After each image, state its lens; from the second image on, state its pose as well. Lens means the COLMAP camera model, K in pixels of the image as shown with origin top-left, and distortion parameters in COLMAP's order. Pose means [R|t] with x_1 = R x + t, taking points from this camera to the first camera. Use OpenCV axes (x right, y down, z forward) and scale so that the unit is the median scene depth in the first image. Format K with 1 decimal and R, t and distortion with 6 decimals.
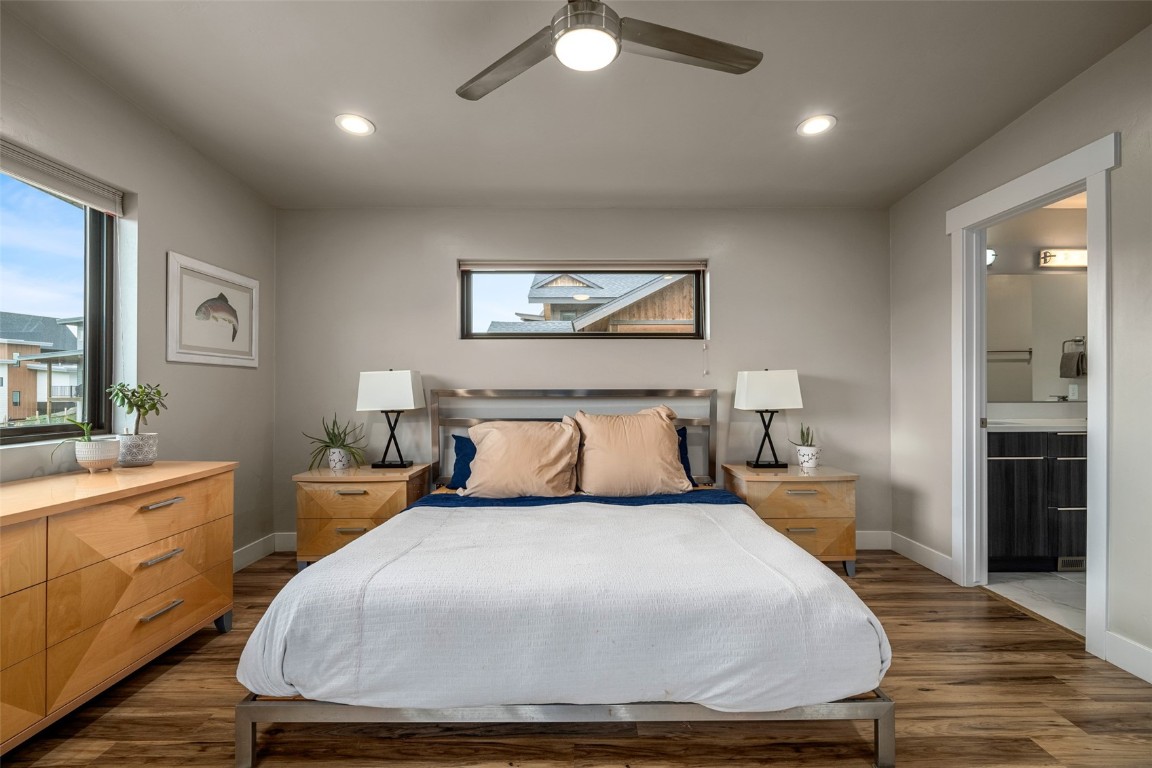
lens RADIAL K [[519.9, 0, 585.9], [0, 519.9, 385.2], [0, 0, 1]] dist [-0.001639, -0.000086]
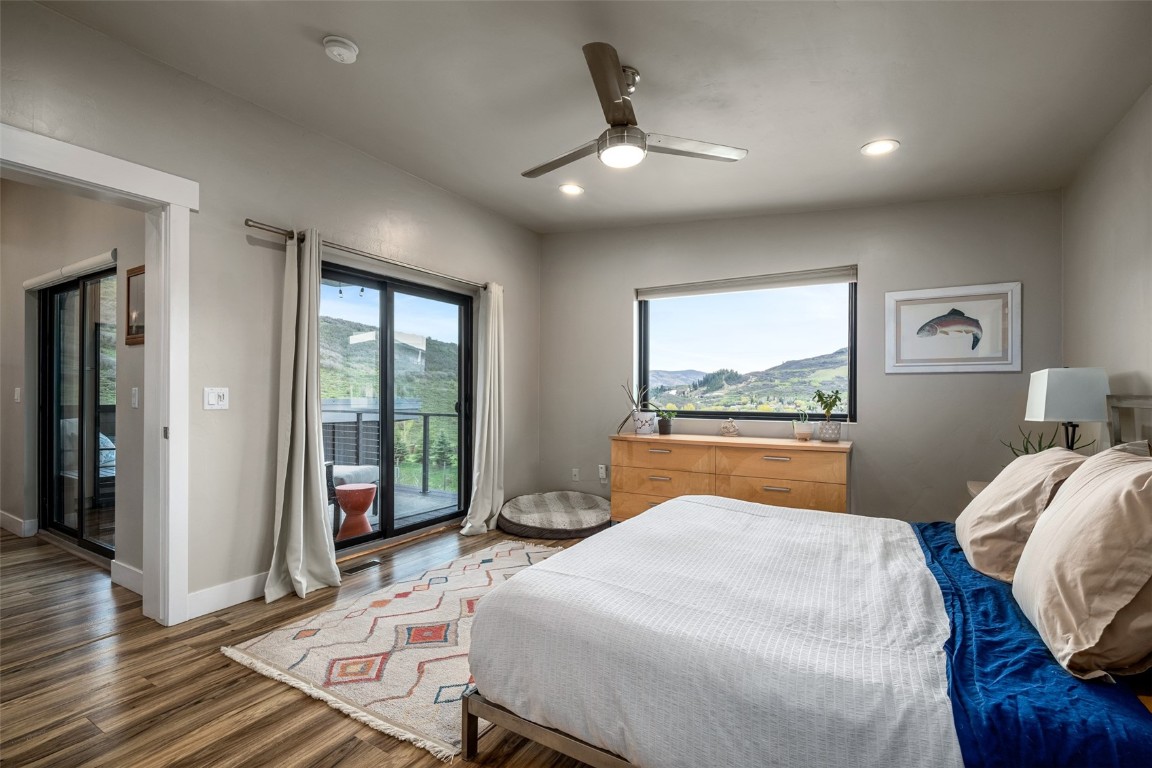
lens RADIAL K [[519.9, 0, 570.6], [0, 519.9, 393.7], [0, 0, 1]] dist [-0.001639, -0.000086]
pose [[-0.544083, 0.001059, -0.839031, 0.690712], [0.005743, 0.999980, -0.002462, 0.005478], [0.839012, -0.006158, -0.544079, 0.897597]]
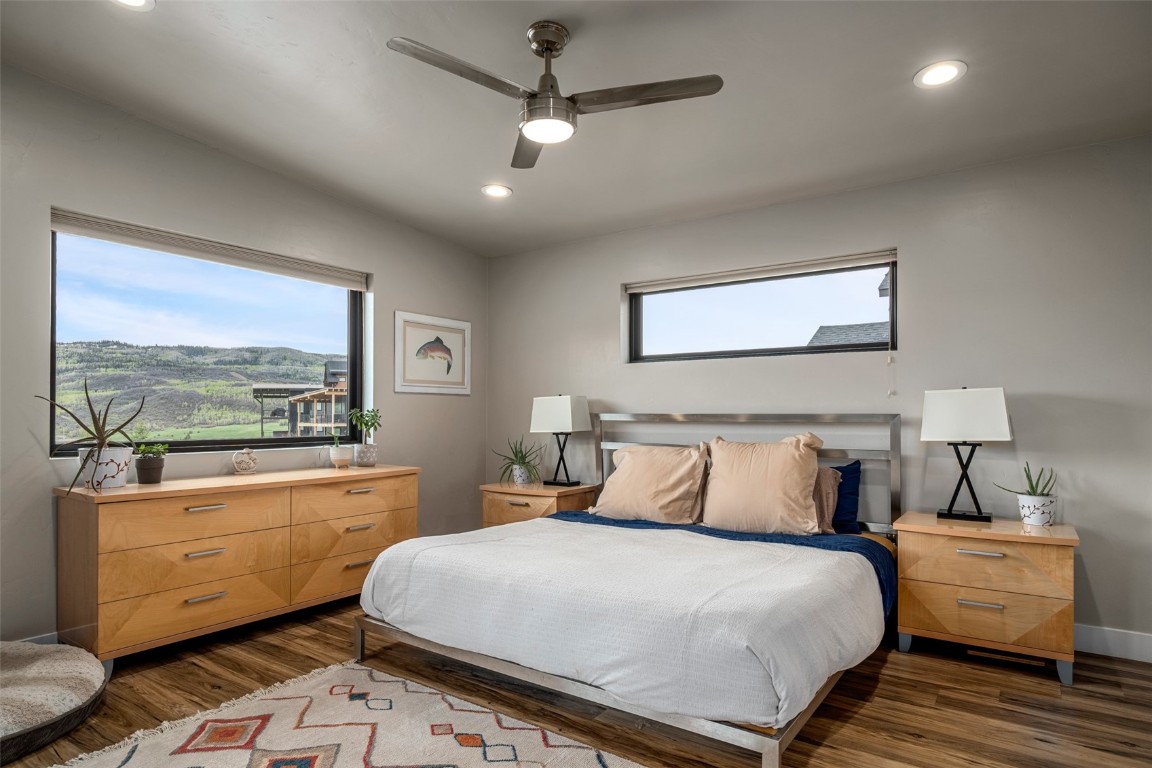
lens RADIAL K [[673.5, 0, 578.5], [0, 673.5, 403.8], [0, 0, 1]] dist [0.001675, 0.000342]
pose [[0.805951, -0.005927, -0.591953, 0.535261], [0.002679, 0.999976, -0.006366, -0.002514], [0.591976, 0.003545, 0.805947, -0.115889]]
